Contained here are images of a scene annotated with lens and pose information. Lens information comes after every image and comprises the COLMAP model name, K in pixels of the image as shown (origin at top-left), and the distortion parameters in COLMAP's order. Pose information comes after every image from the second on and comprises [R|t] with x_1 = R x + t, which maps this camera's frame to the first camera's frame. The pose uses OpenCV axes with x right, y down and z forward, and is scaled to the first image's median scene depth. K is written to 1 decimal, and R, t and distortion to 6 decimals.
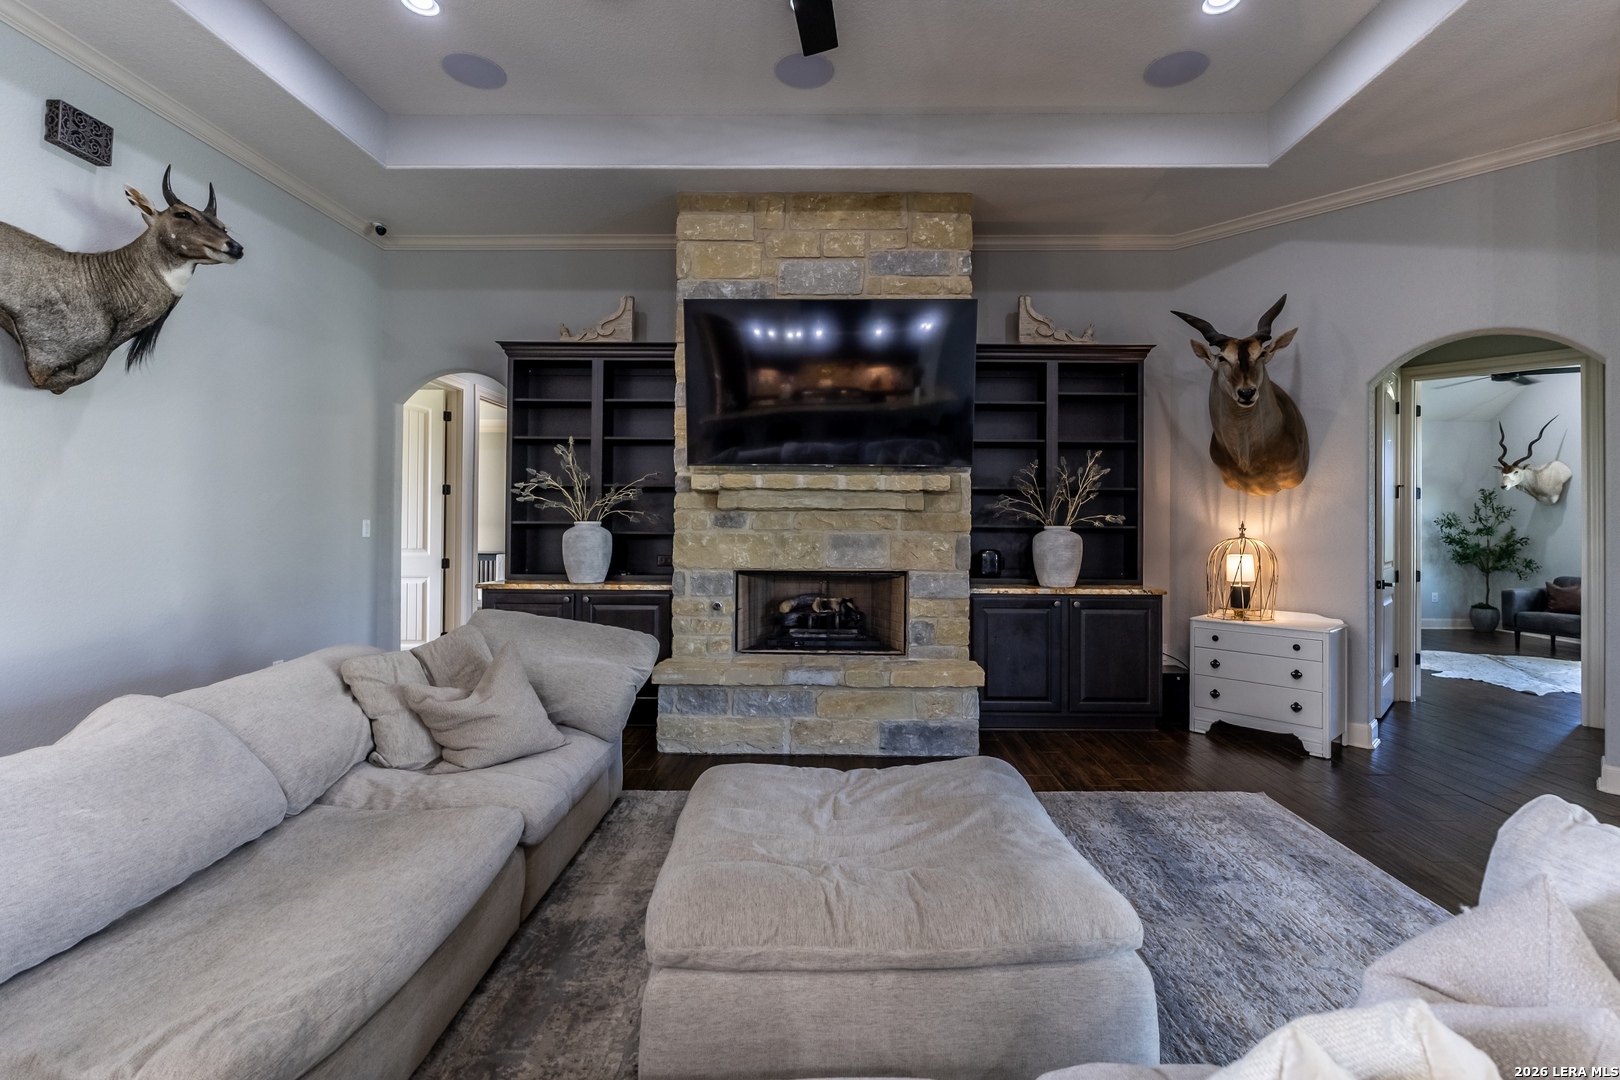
lens RADIAL K [[748.1, 0, 811.1], [0, 748.1, 523.5], [0, 0, 1]] dist [-0.001069, 0.000078]
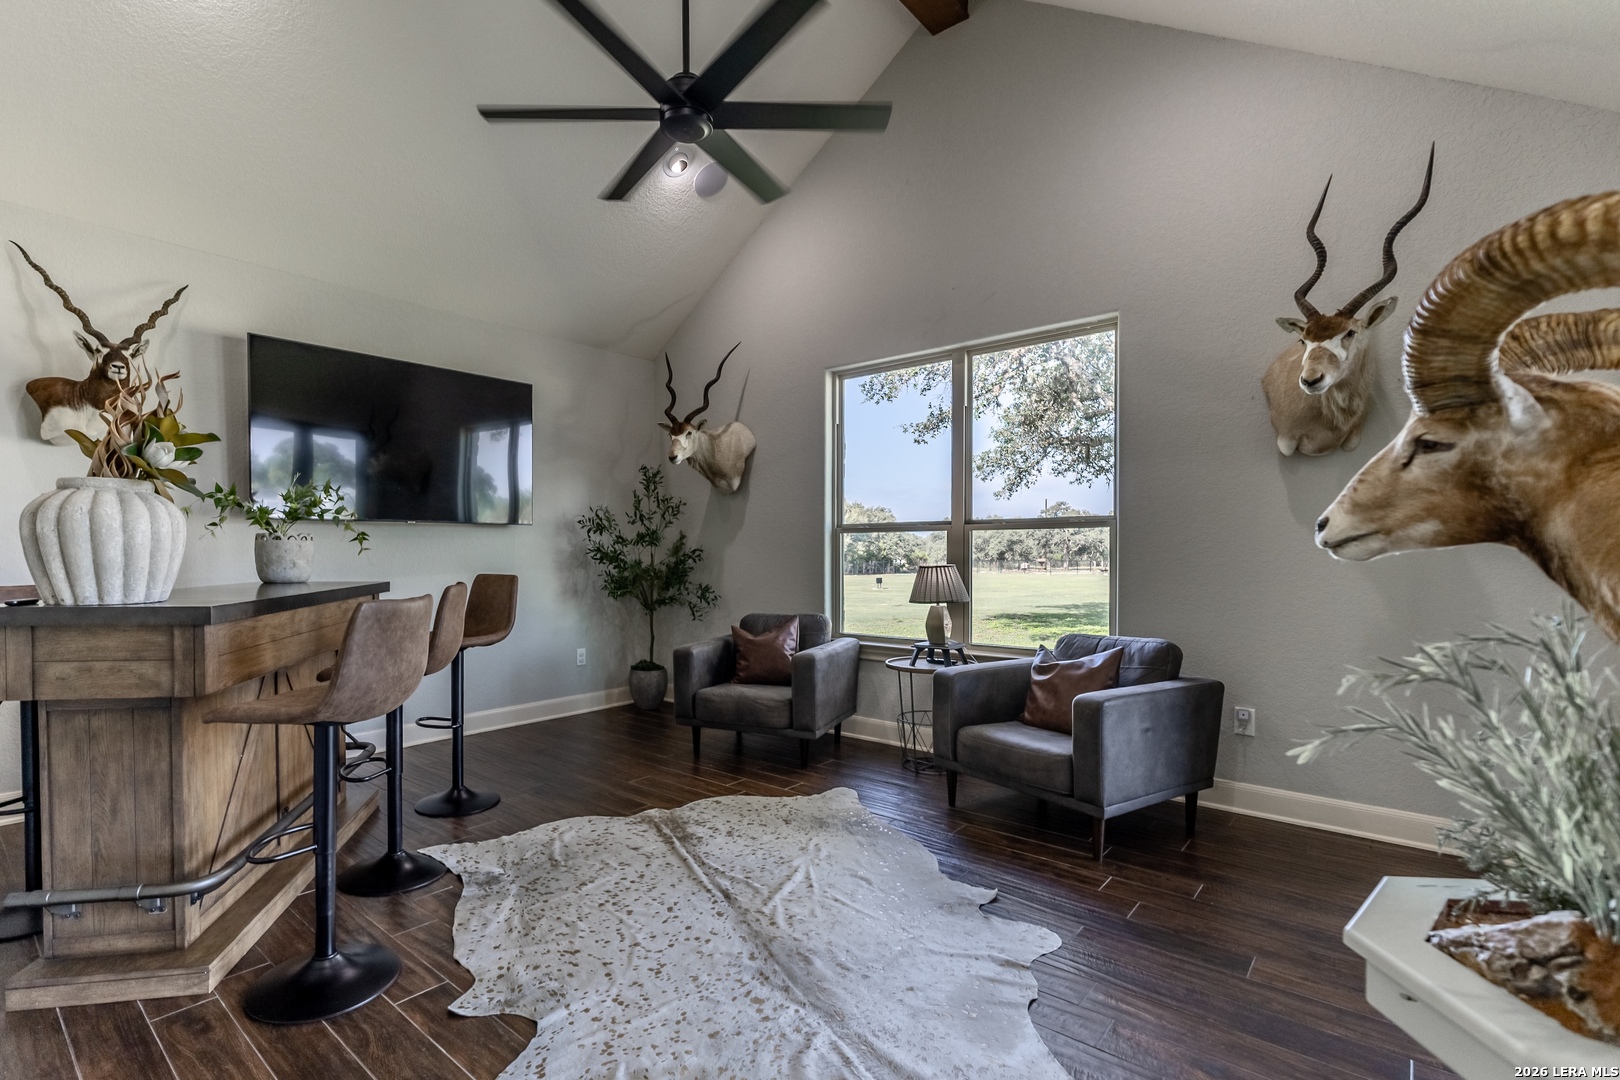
lens RADIAL K [[748.1, 0, 809.3], [0, 748.1, 546.8], [0, 0, 1]] dist [-0.001069, 0.000078]
pose [[0.583098, -0.004956, 0.812386, 0.506951], [0.006459, 0.999978, 0.001464, 0.016880], [-0.812376, 0.004394, 0.583118, 0.564366]]
